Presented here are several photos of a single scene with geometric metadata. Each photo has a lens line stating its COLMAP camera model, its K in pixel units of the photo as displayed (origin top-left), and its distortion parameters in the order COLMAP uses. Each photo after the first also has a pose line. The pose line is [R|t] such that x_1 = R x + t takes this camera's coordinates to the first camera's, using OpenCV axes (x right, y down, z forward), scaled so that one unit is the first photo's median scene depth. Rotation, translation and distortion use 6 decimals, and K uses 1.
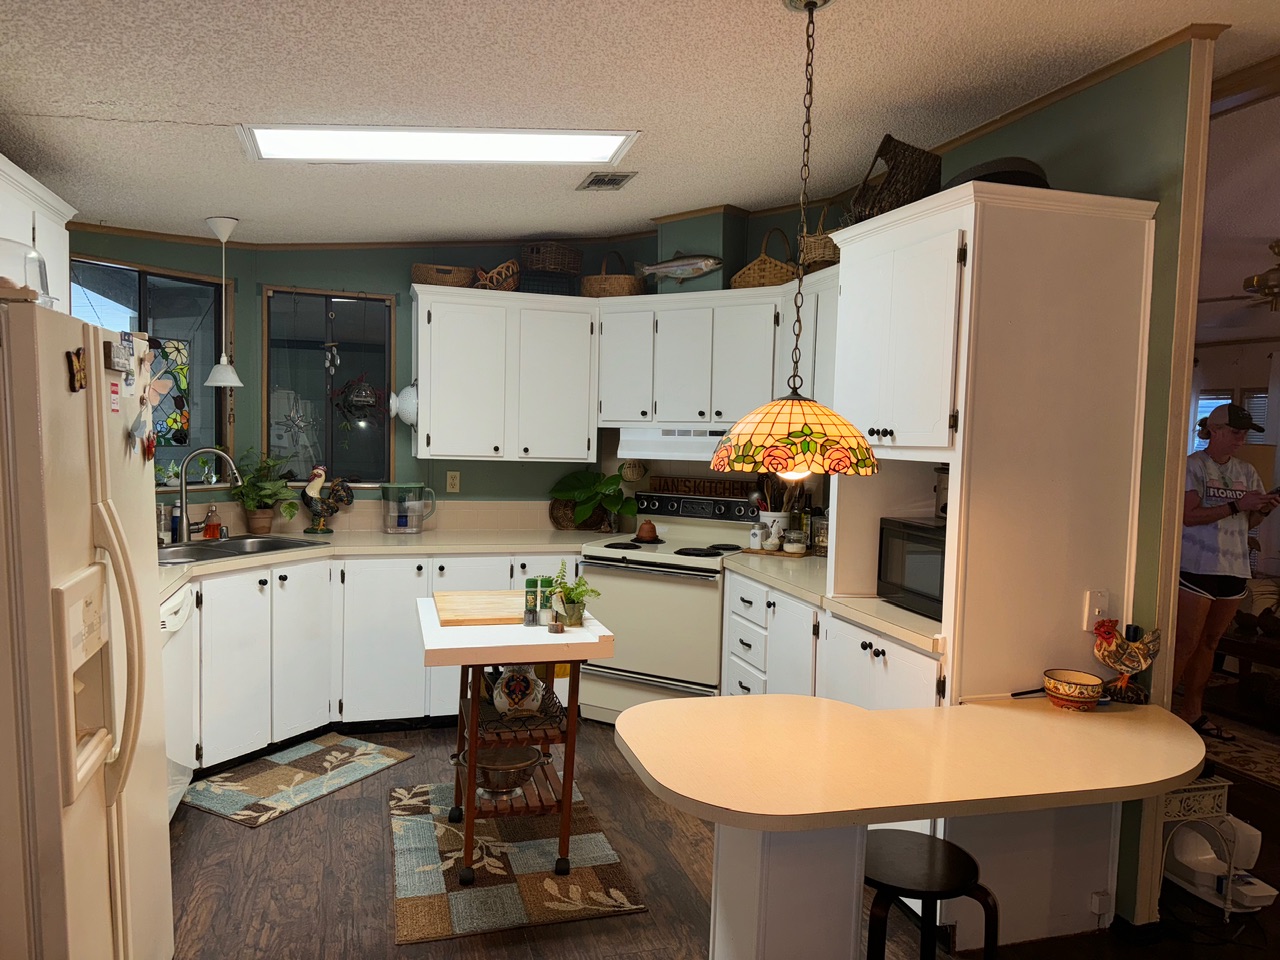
lens RADIAL K [[906.3, 0, 640.0], [0, 906.3, 480.0], [0, 0, 1]] dist [0.074849, -0.088018]
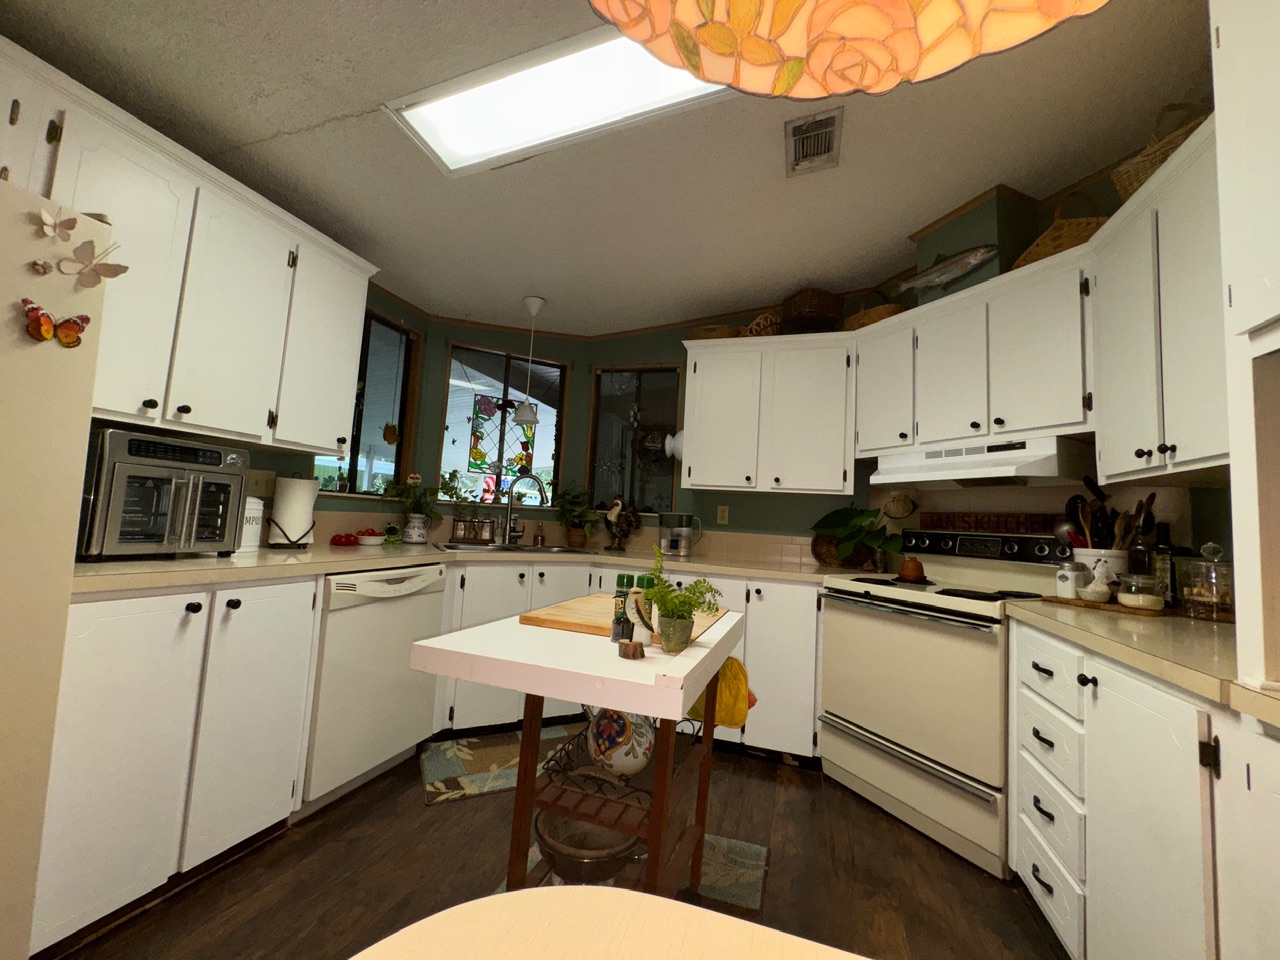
lens RADIAL K [[510.9, 0, 640.0], [0, 510.9, 480.0], [0, 0, 1]] dist [-0.002869, 0.000283]
pose [[0.820978, -0.026198, -0.570359, 0.081042], [-0.068722, 0.987150, -0.144262, 0.063615], [0.566810, 0.157632, 0.808628, 0.458646]]
